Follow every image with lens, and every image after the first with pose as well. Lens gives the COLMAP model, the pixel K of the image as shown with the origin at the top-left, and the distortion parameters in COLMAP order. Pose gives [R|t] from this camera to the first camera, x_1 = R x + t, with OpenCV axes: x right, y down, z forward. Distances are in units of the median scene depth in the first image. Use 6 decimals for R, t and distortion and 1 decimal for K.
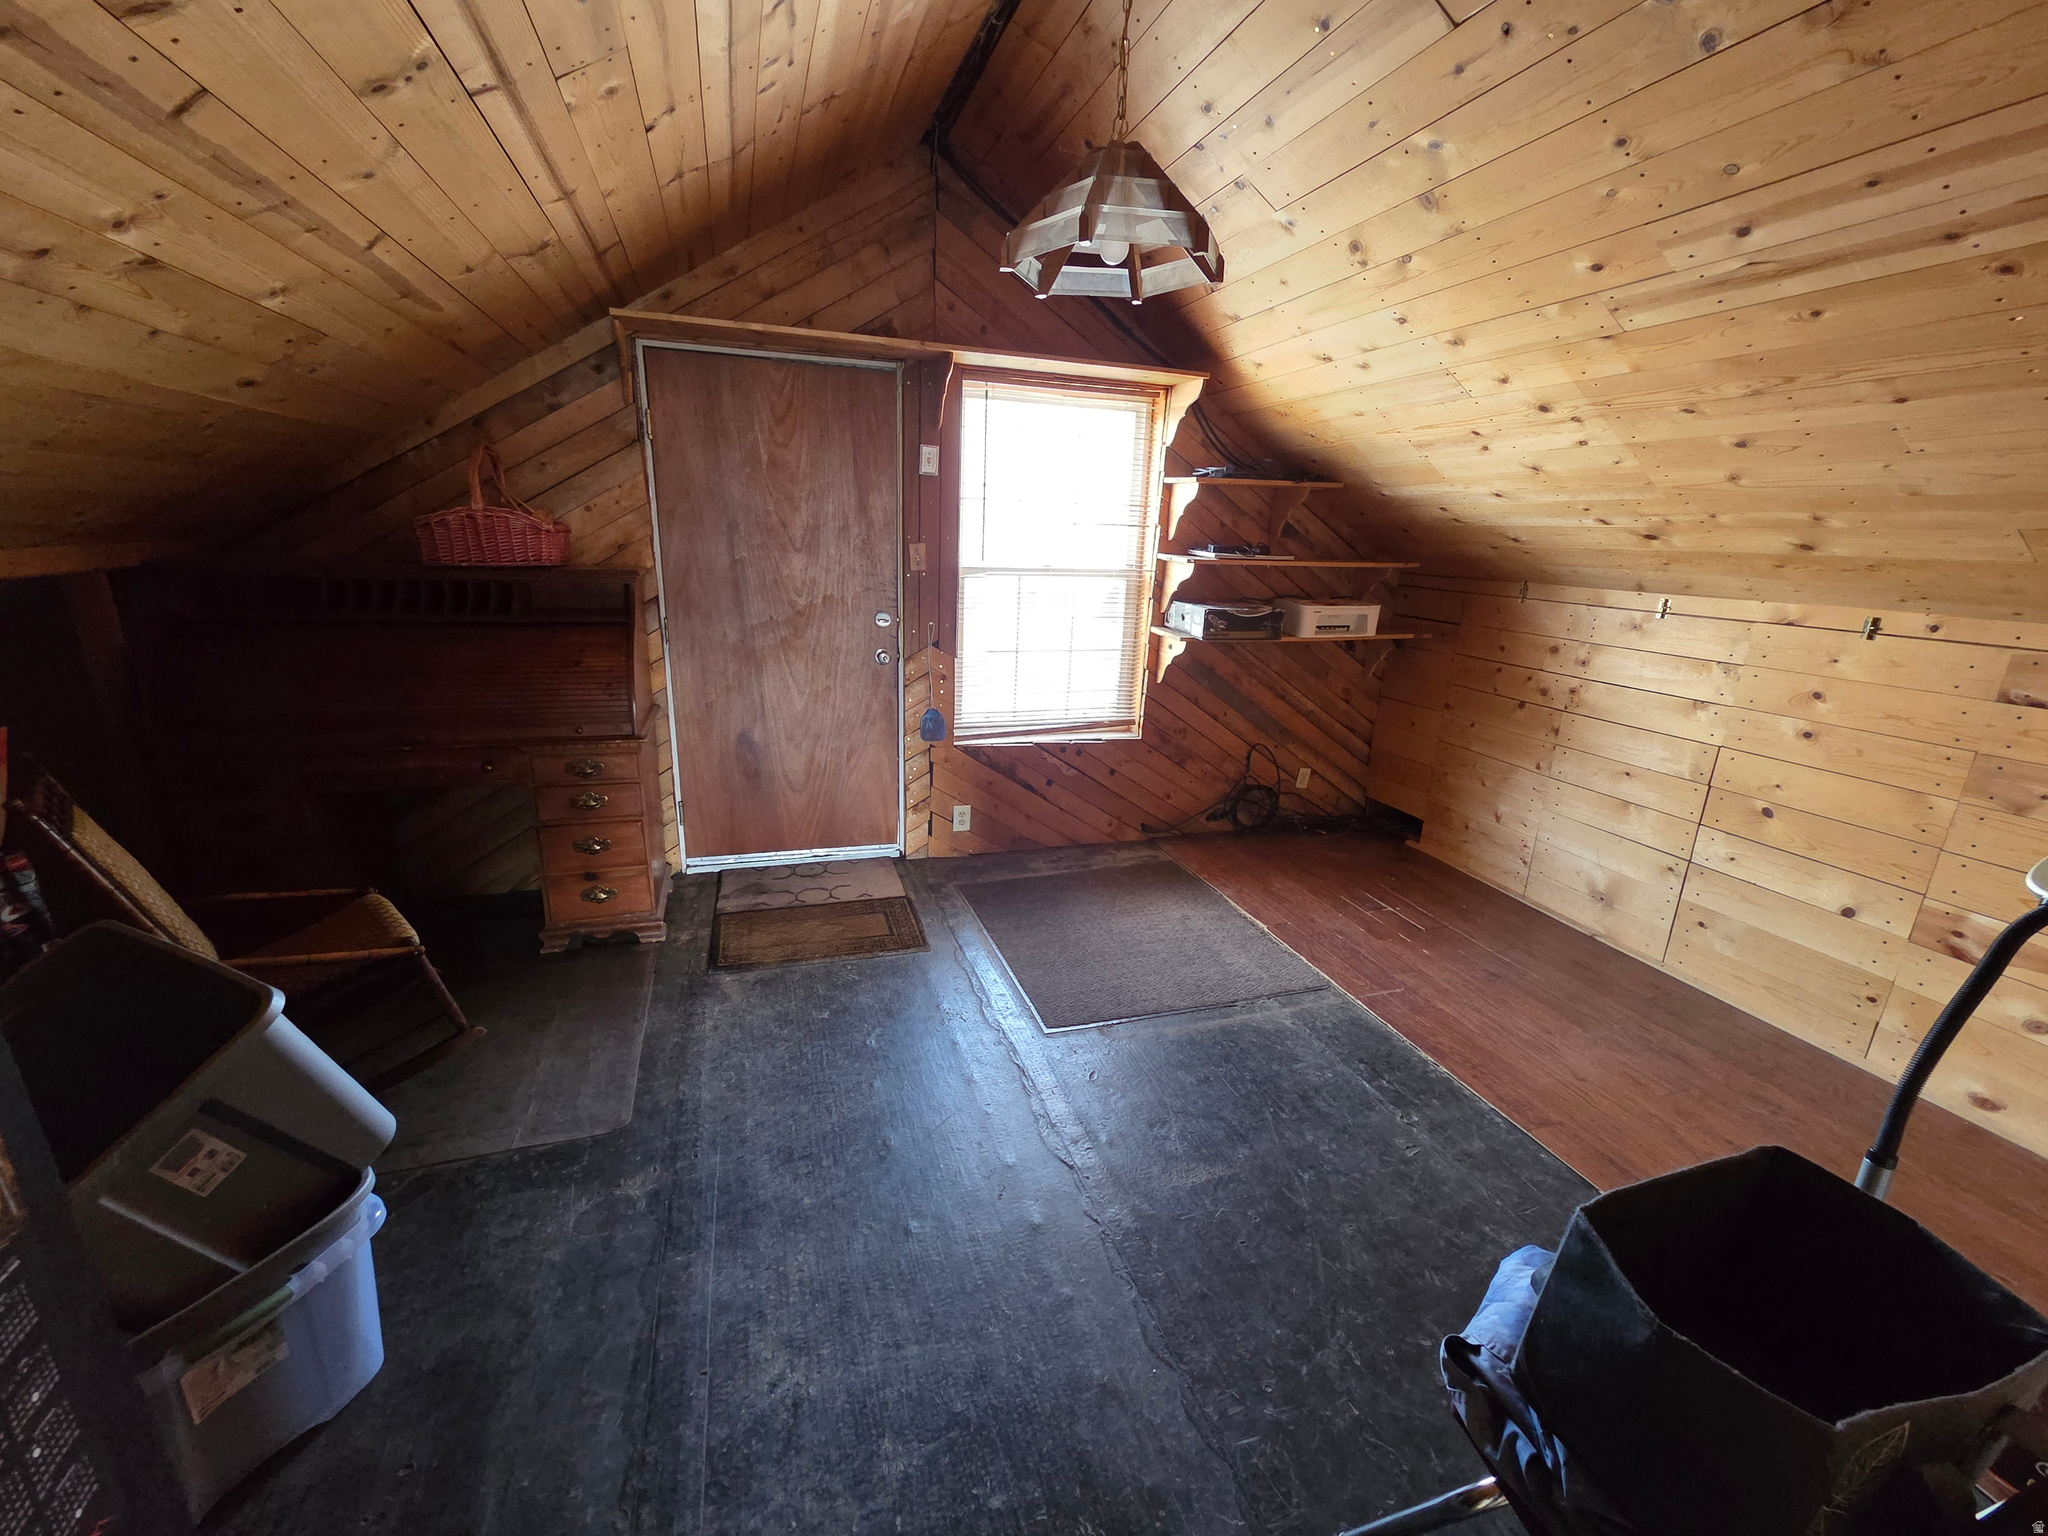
lens RADIAL K [[845.5, 0, 1028.4], [0, 845.5, 777.9], [0, 0, 1]] dist [0.008055, 0.000371]
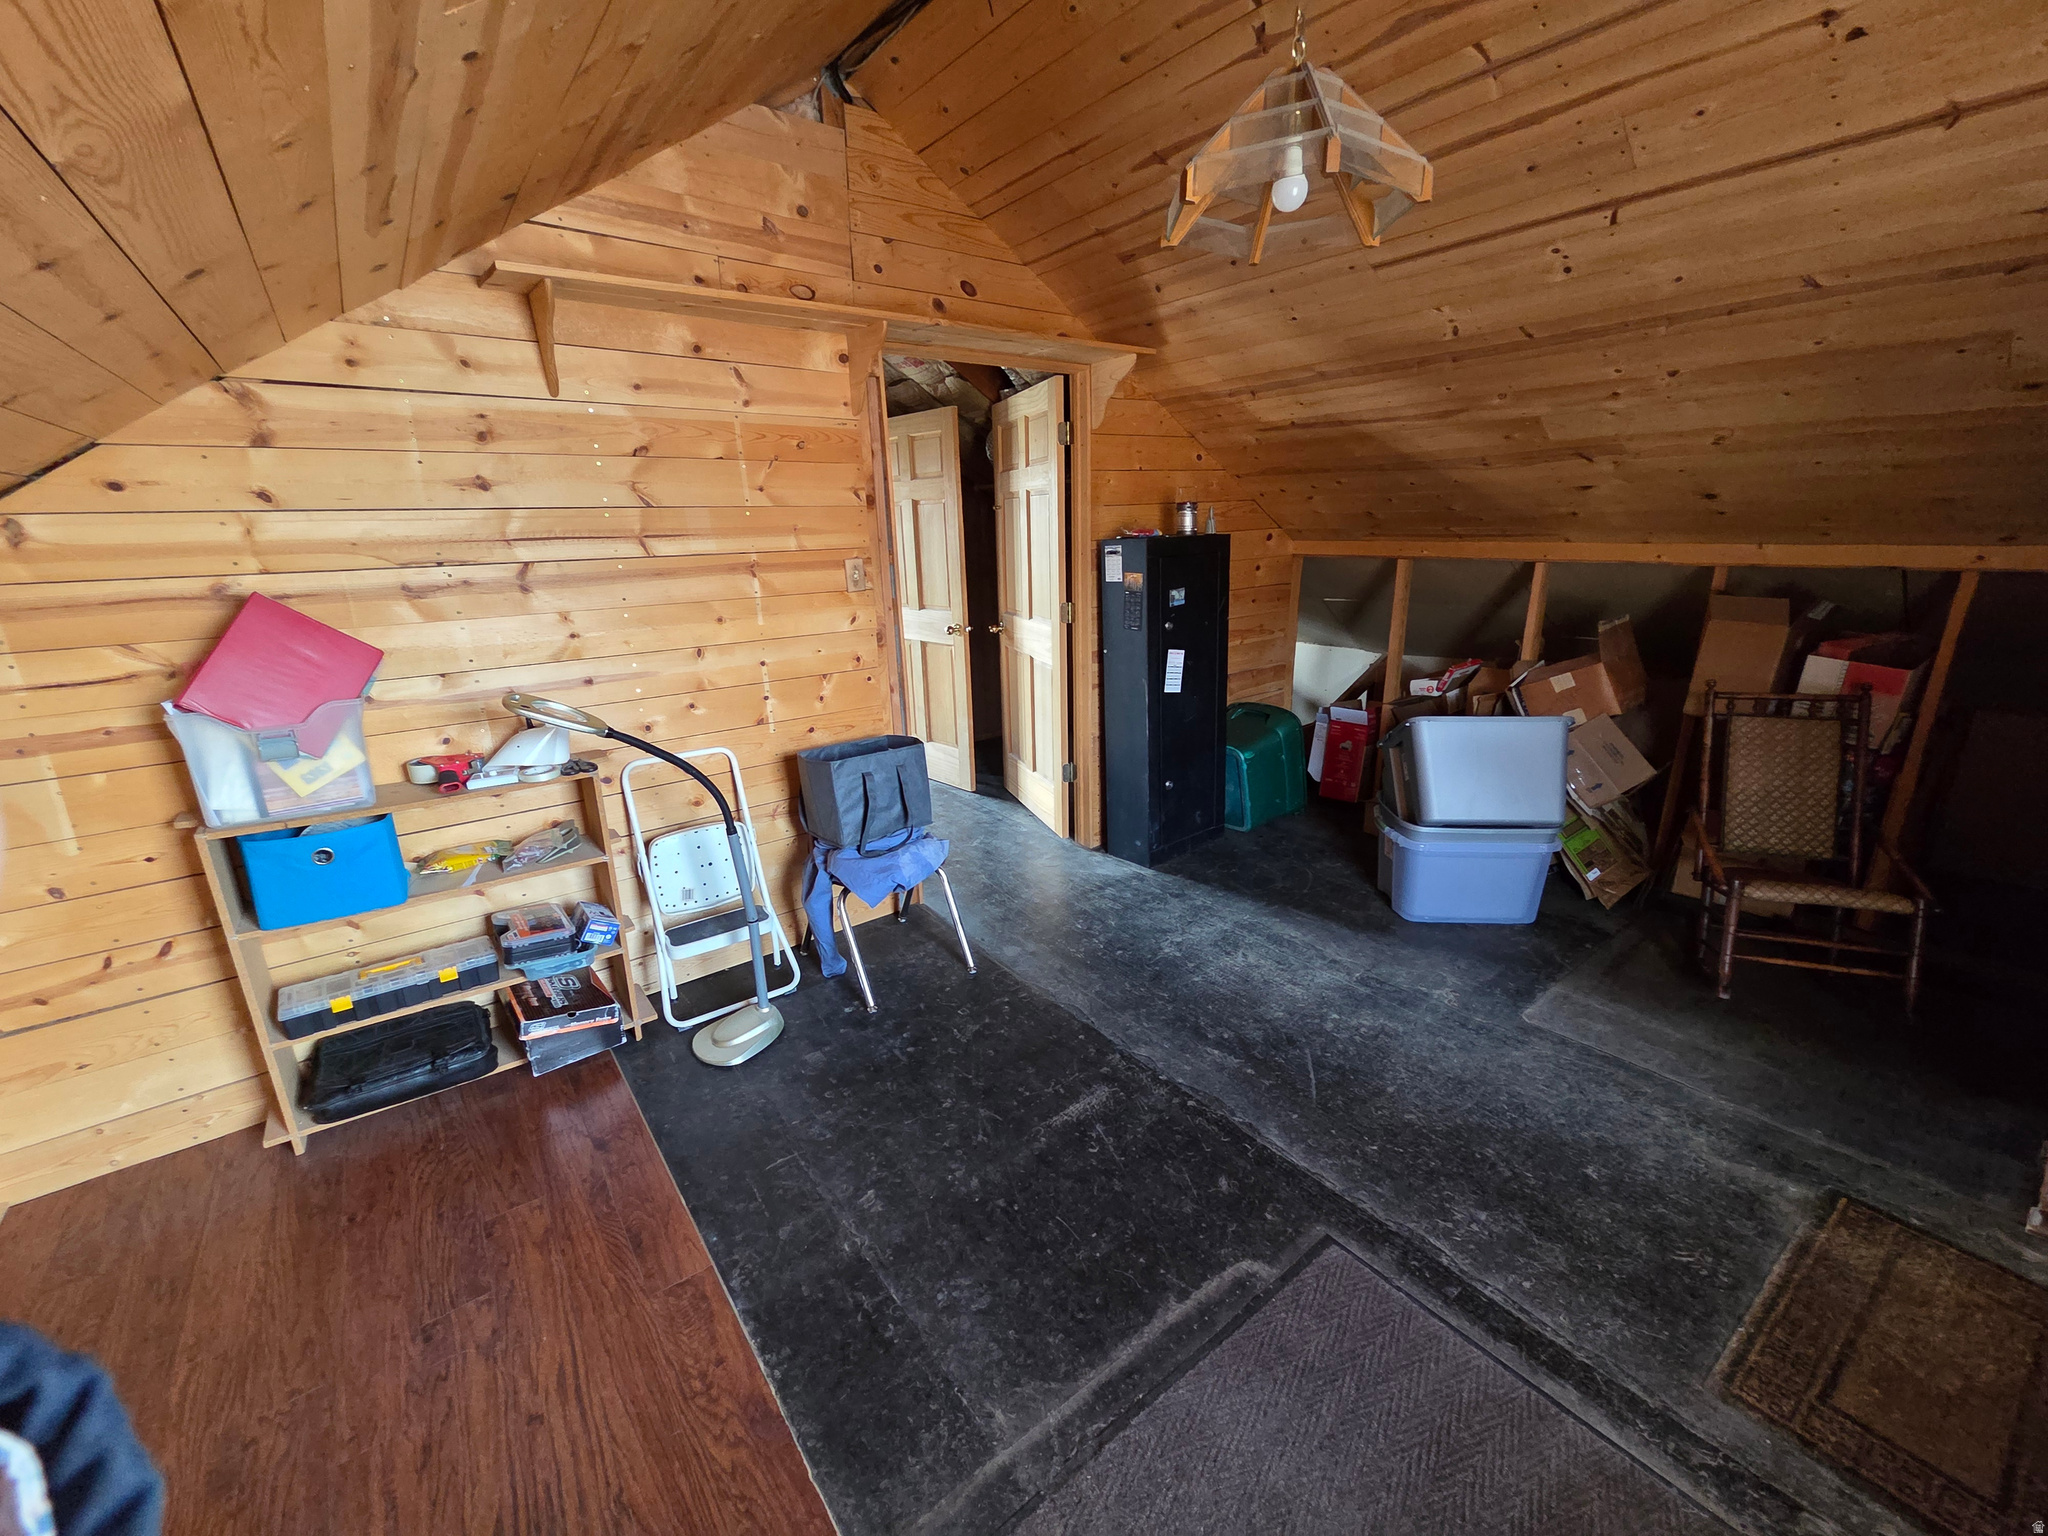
lens RADIAL K [[845.5, 0, 1028.4], [0, 845.5, 777.9], [0, 0, 1]] dist [0.008055, 0.000371]
pose [[-0.946343, 0.085654, -0.311606, 0.494113], [-0.098792, 0.841397, 0.531311, -0.412559], [0.307693, 0.533587, -0.787788, 1.419612]]
